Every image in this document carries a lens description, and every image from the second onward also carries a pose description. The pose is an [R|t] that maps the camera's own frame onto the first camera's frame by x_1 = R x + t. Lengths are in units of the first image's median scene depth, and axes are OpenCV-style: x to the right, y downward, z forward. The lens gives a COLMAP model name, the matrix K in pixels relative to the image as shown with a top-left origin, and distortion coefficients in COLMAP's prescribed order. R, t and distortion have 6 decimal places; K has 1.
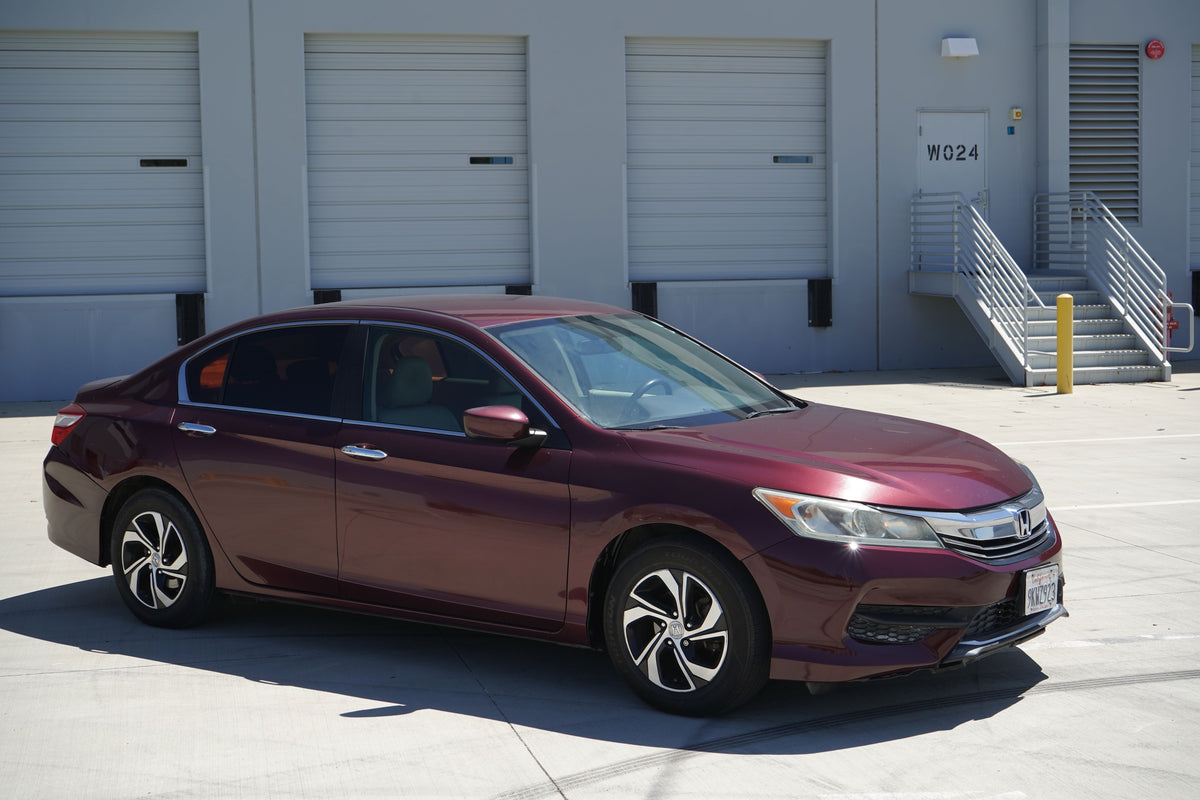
lens RADIAL K [[1756.2, 0, 582.3], [0, 1756.2, 402.0], [0, 0, 1]] dist [-0.033462, 0.046131]
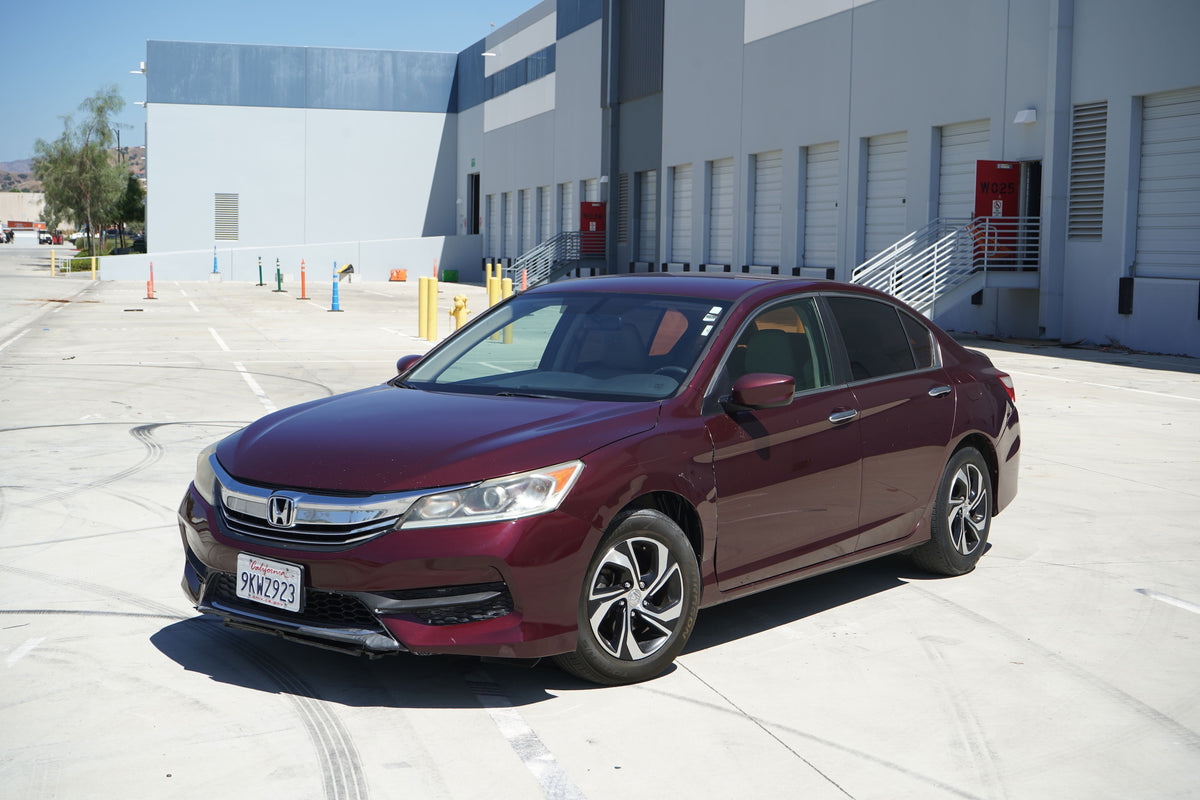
lens RADIAL K [[1800.7, 0, 609.9], [0, 1800.7, 382.9], [0, 0, 1]] dist [-0.021034, 0.097047]
pose [[0.010565, 0.089973, -0.995888, 1.005637], [-0.097657, 0.991276, 0.088521, -0.087467], [0.995164, 0.096321, 0.019259, 0.937483]]
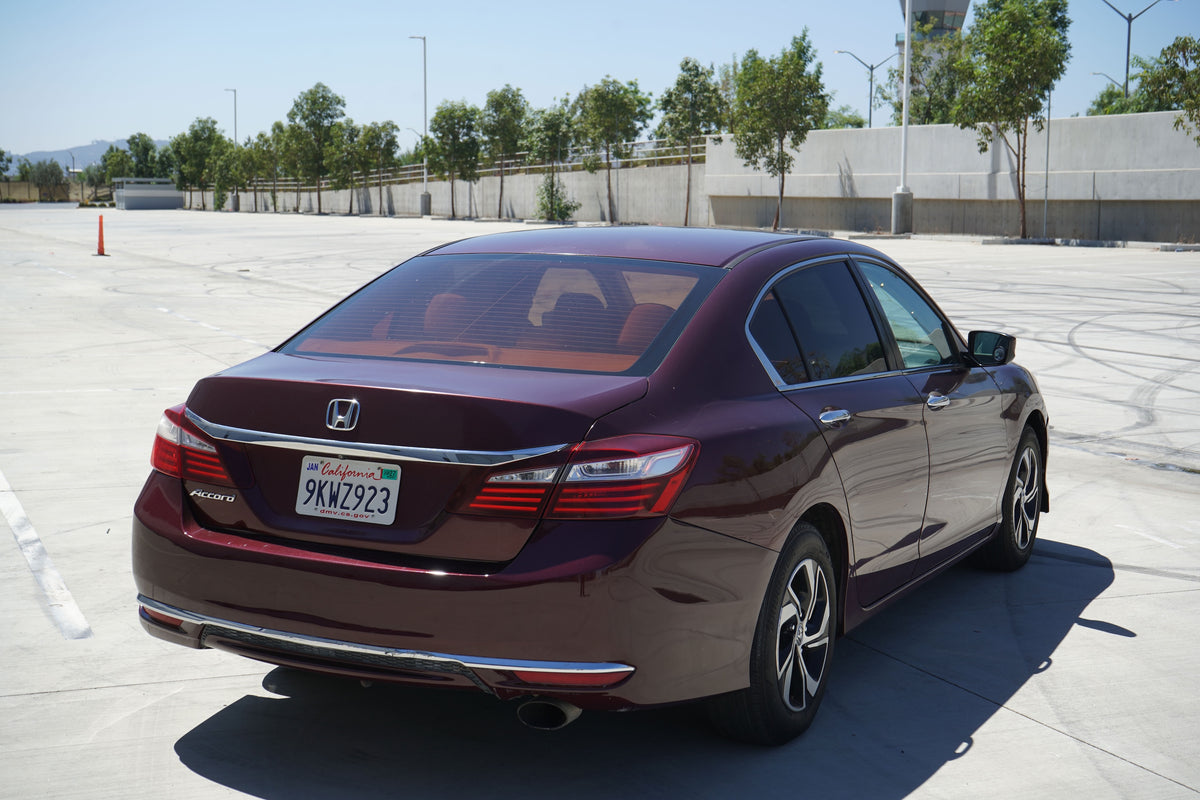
lens RADIAL K [[1757.3, 0, 600.0], [0, 1757.3, 400.0], [0, 0, 1]] dist [-0.008996, 0.036842]
pose [[-0.162605, -0.093074, 0.982292, -0.862374], [0.073134, 0.991666, 0.106069, -0.070406], [-0.983977, 0.089087, -0.154443, 1.166952]]
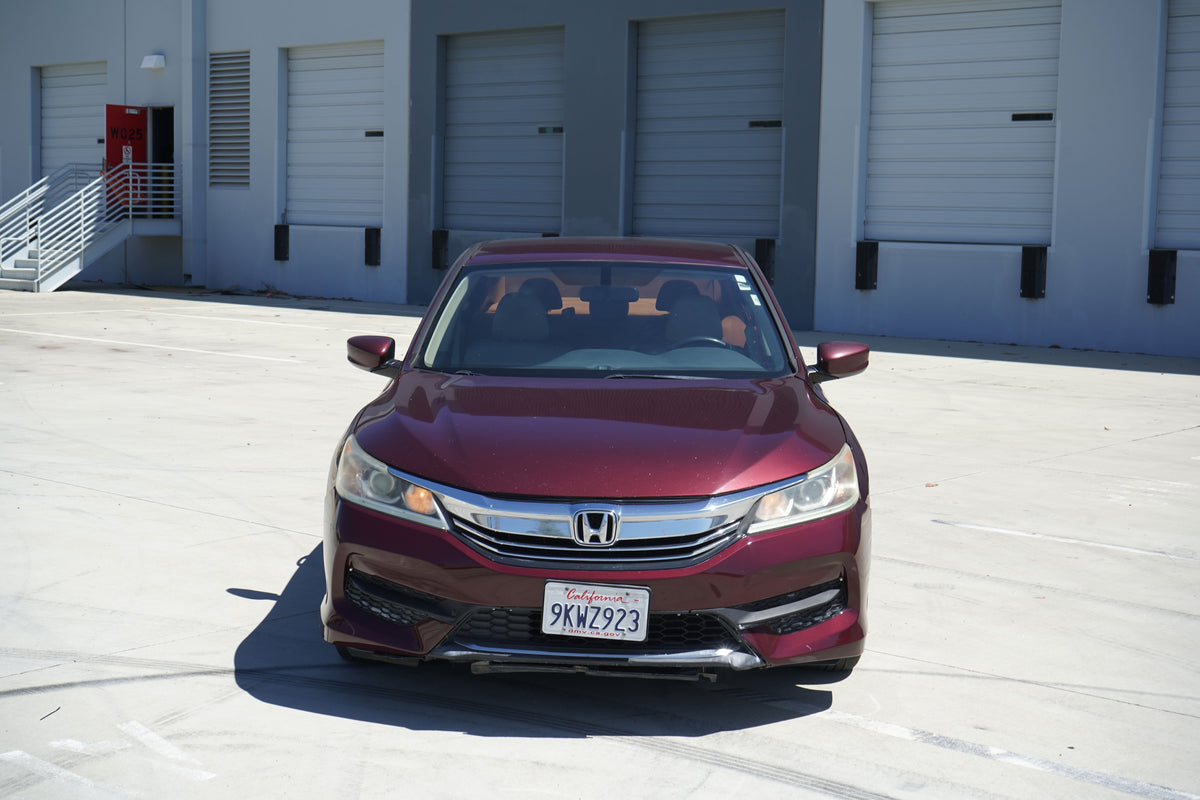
lens RADIAL K [[1757.3, 0, 600.0], [0, 1757.3, 400.0], [0, 0, 1]] dist [-0.008996, 0.036842]
pose [[0.580861, 0.114284, -0.805941, 0.747360], [-0.095312, 0.992833, 0.072093, -0.042638], [0.808404, 0.034940, 0.587590, 0.412225]]
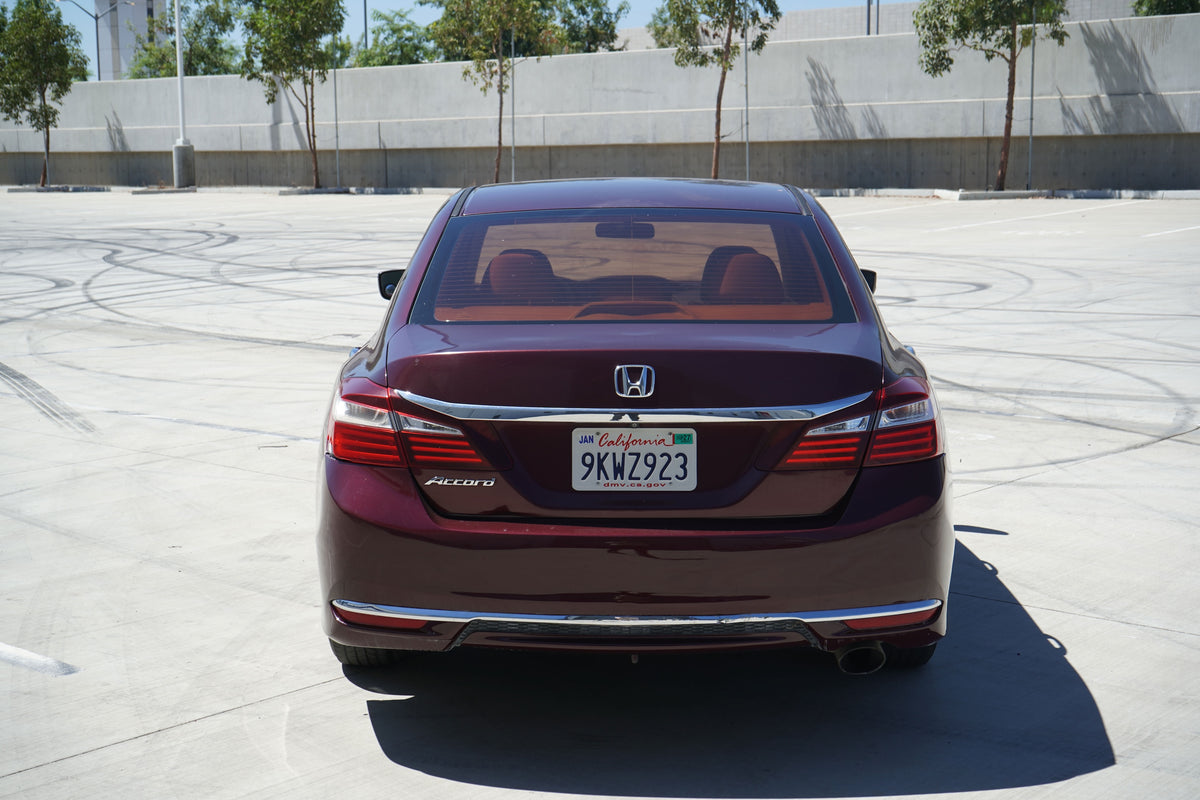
lens RADIAL K [[1757.3, 0, 600.0], [0, 1757.3, 400.0], [0, 0, 1]] dist [-0.008996, 0.036842]
pose [[-0.577089, -0.087874, 0.811940, -0.723620], [0.089251, 0.981454, 0.169656, -0.099092], [-0.811790, 0.170373, -0.558543, 1.478126]]
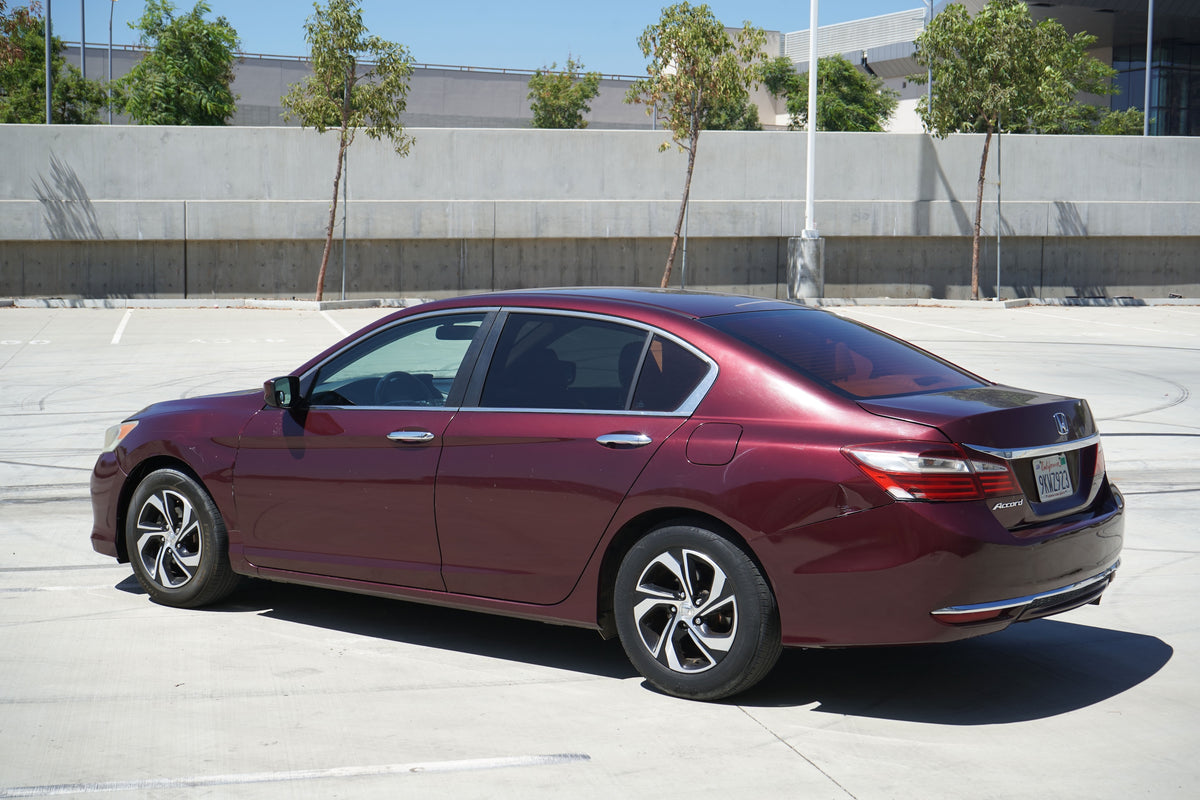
lens RADIAL K [[1742.5, 0, 600.0], [0, 1742.5, 400.0], [0, 0, 1]] dist [0.014432, -0.040996]
pose [[-0.999902, 0.013830, 0.002313, -0.071504], [0.014022, 0.986538, 0.162932, -0.156322], [-0.000028, 0.162948, -0.986635, 1.957887]]
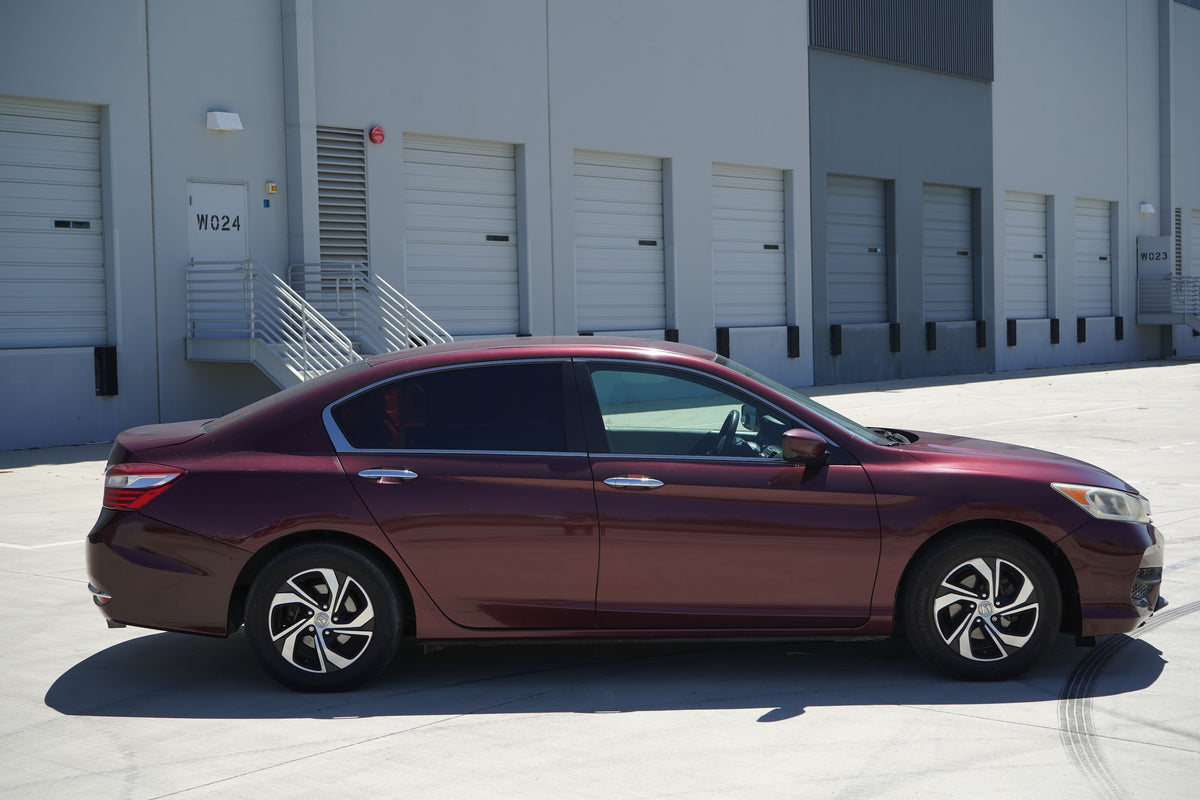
lens RADIAL K [[1756.2, 0, 582.3], [0, 1756.2, 402.0], [0, 0, 1]] dist [-0.033462, 0.046131]
pose [[0.803473, -0.025091, 0.594812, -0.684715], [0.052186, 0.998234, -0.028384, 0.008013], [-0.593049, 0.053847, 0.803364, 0.162614]]
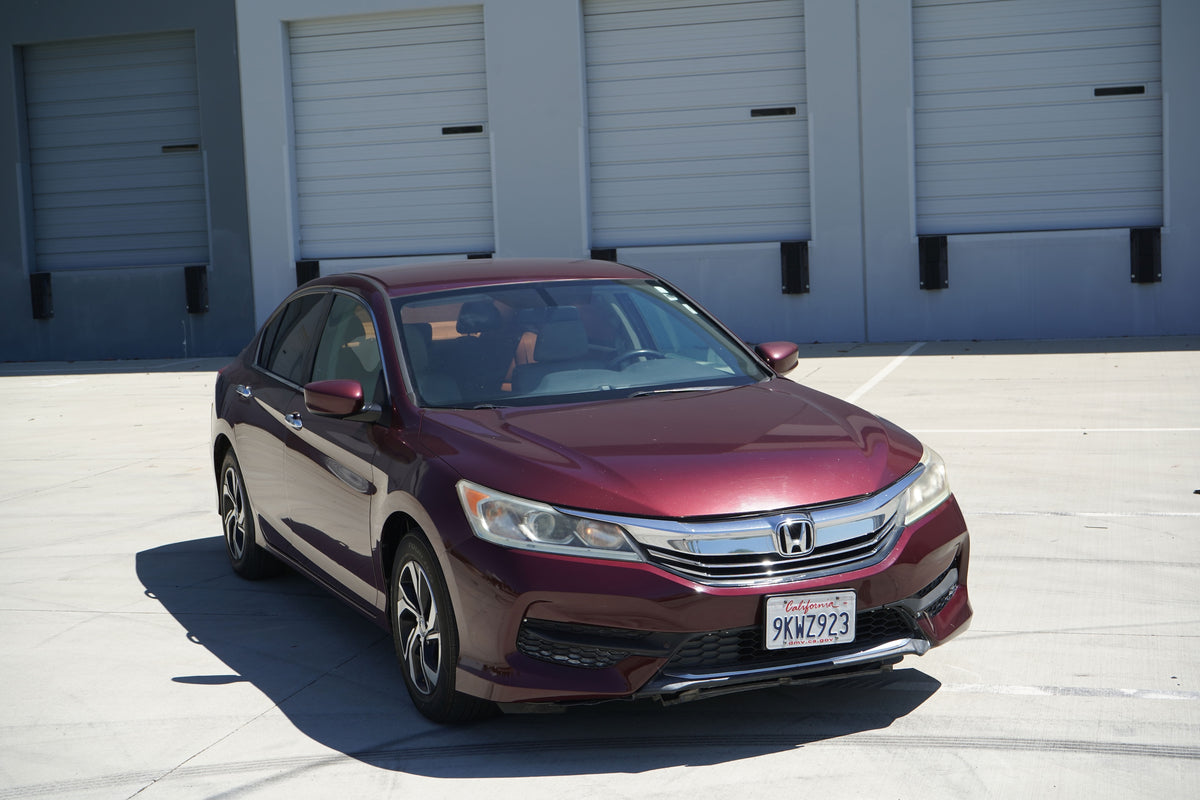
lens RADIAL K [[1756.2, 0, 582.3], [0, 1756.2, 402.0], [0, 0, 1]] dist [-0.033462, 0.046131]
pose [[0.868506, 0.029781, -0.494782, 0.467227], [-0.011970, 0.999162, 0.039129, -0.022428], [0.495533, -0.028062, 0.868136, 0.182792]]
